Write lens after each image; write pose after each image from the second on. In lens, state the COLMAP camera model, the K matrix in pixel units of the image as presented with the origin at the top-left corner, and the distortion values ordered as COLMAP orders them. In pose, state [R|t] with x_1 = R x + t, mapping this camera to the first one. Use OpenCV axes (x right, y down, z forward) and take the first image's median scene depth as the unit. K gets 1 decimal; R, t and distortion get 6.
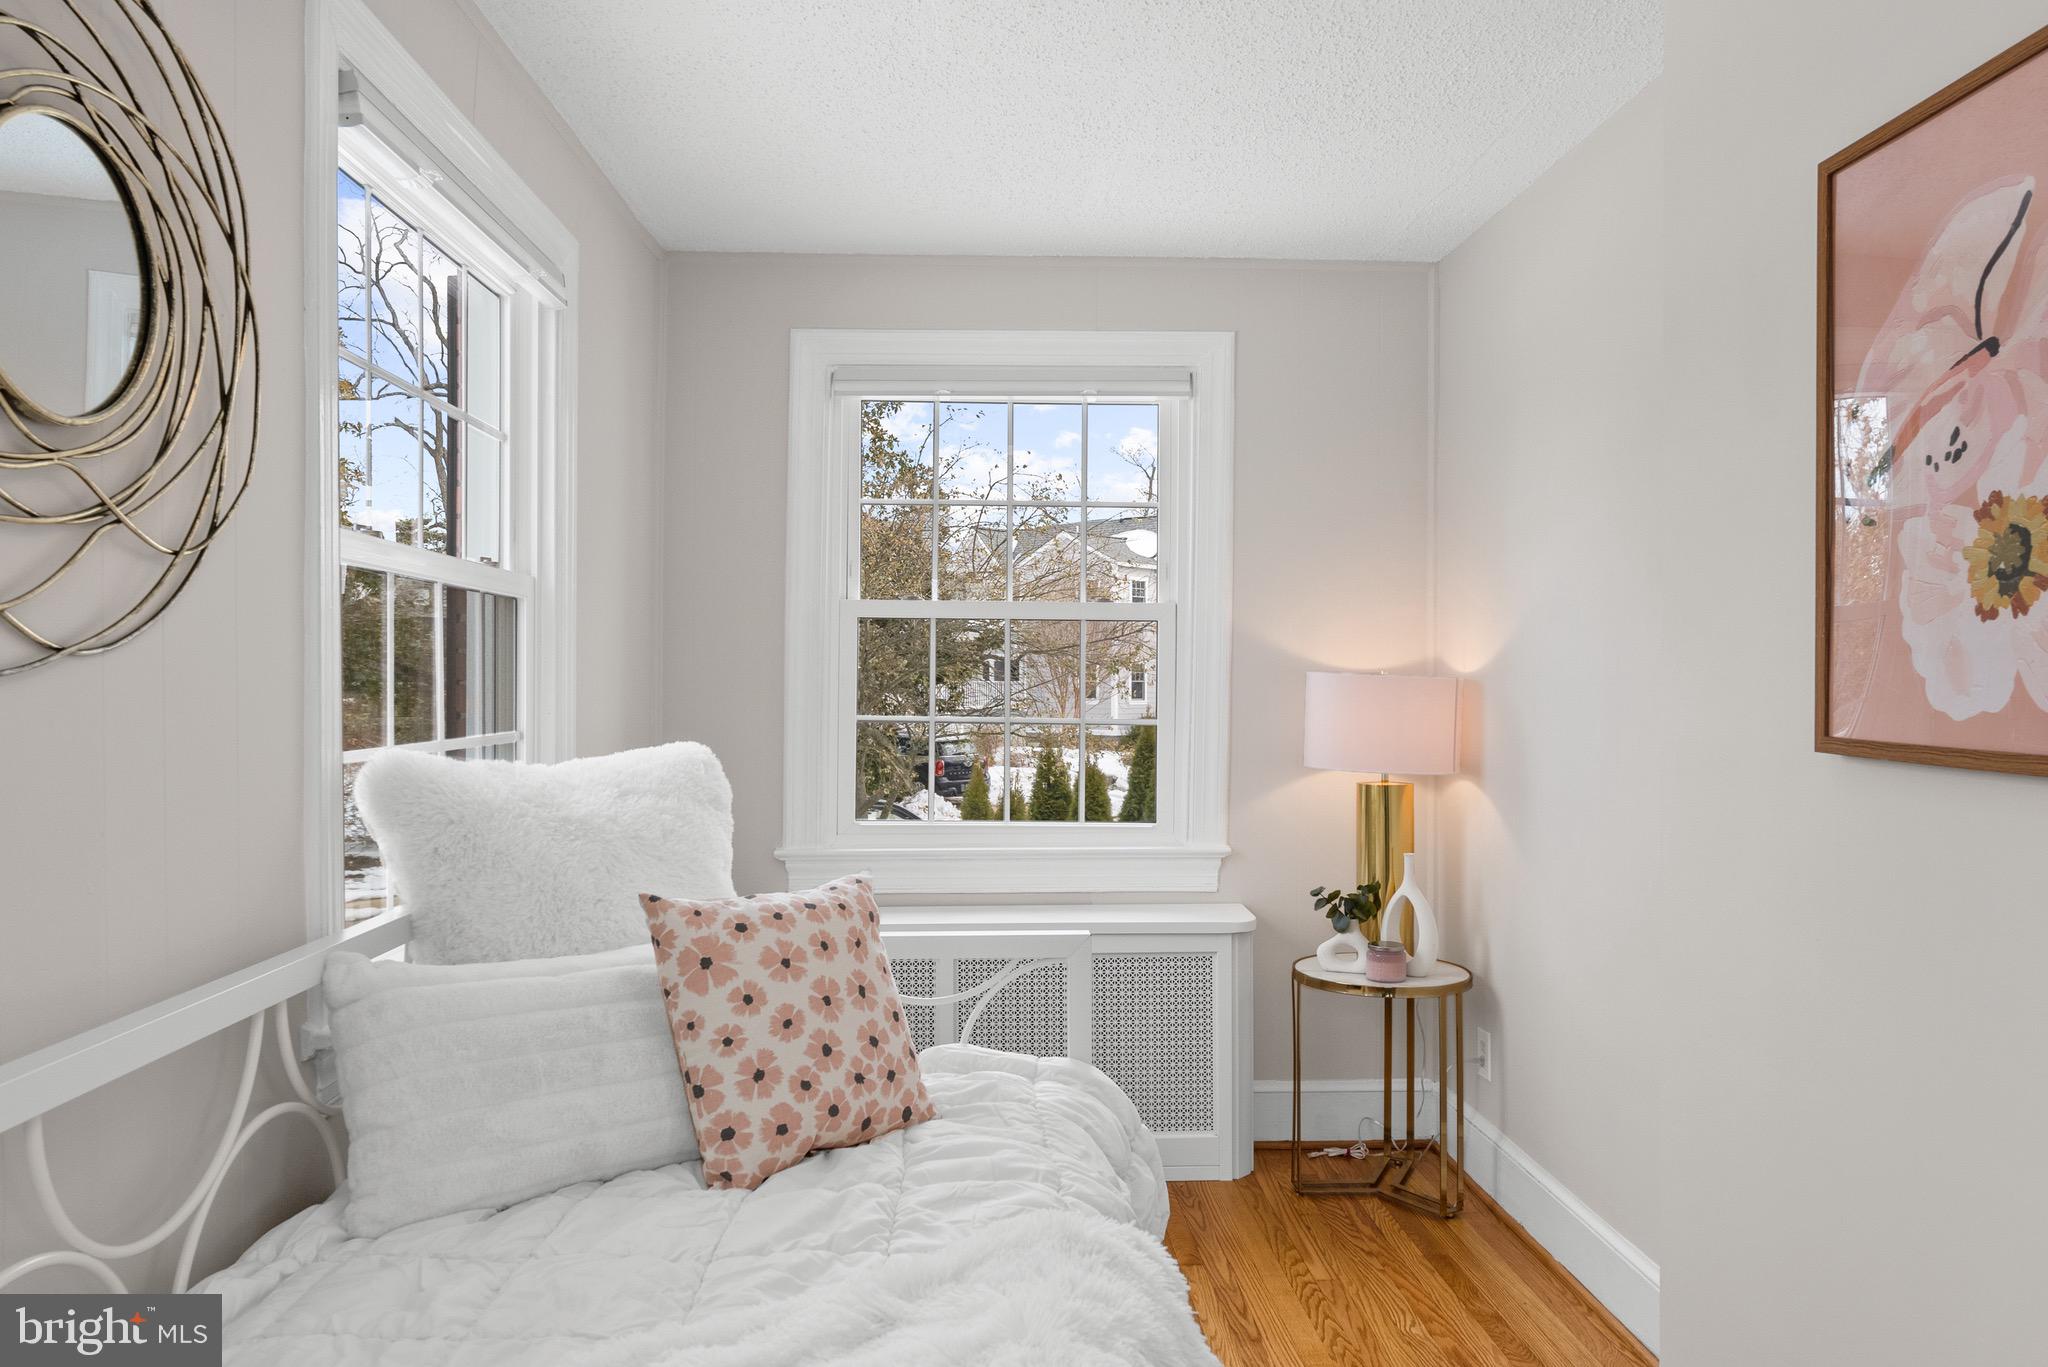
lens RADIAL K [[1393.7, 0, 1024.0], [0, 1393.7, 683.5], [0, 0, 1]] dist [-0.002970, 0.003703]
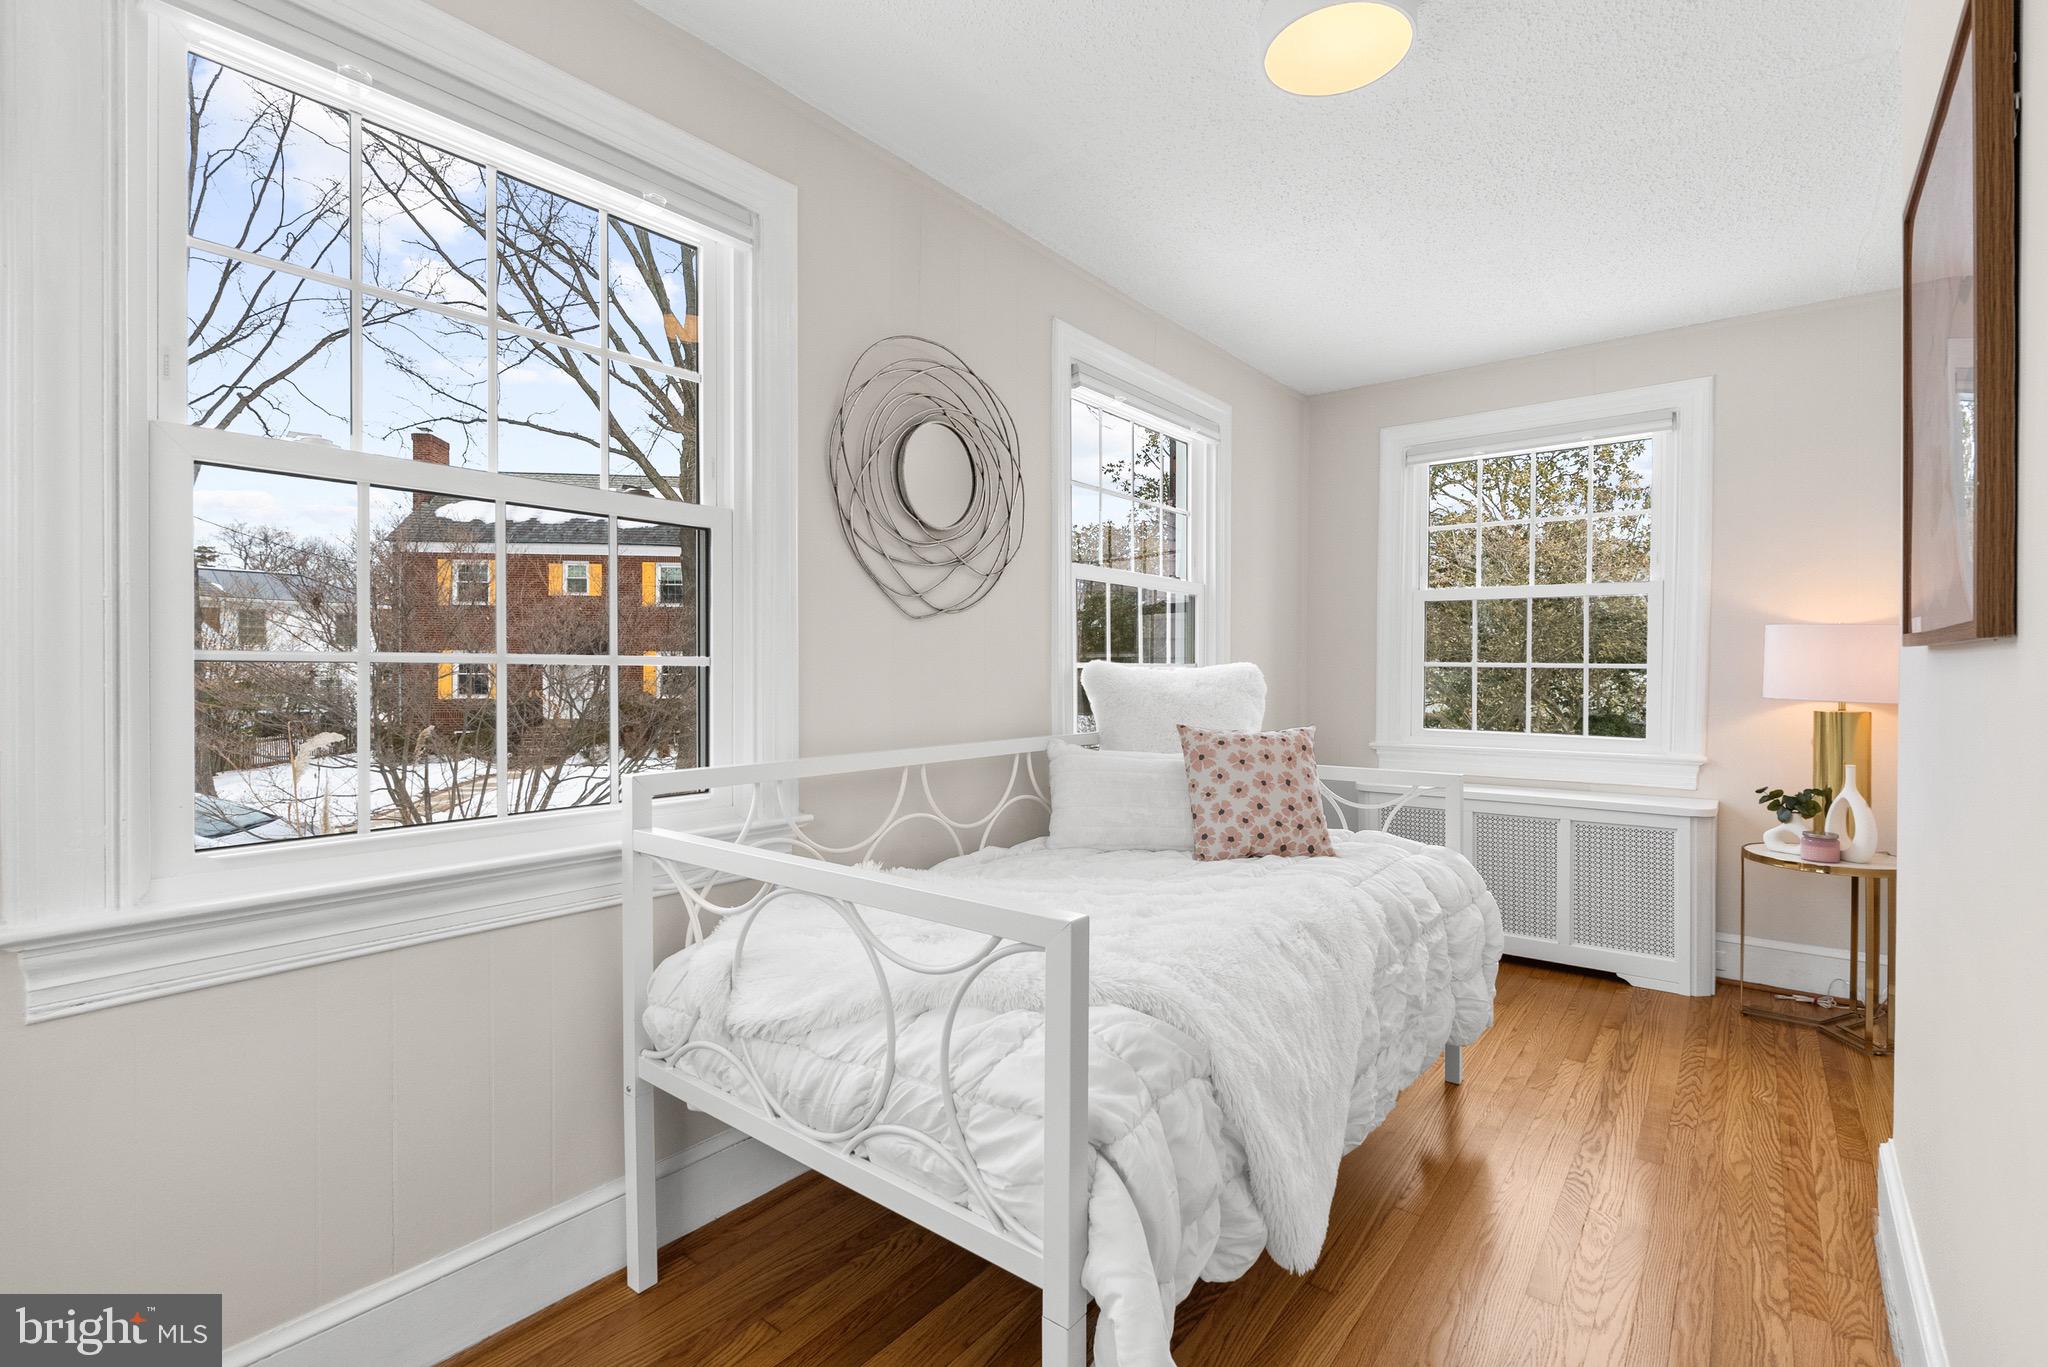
lens RADIAL K [[923.8, 0, 1024.5], [0, 923.8, 687.6], [0, 0, 1]] dist [-0.003140, 0.000400]
pose [[0.756861, 0.011584, -0.653473, 0.300069], [-0.000954, 0.999861, 0.016620, 0.045693], [0.653575, -0.011955, 0.756767, -0.142484]]
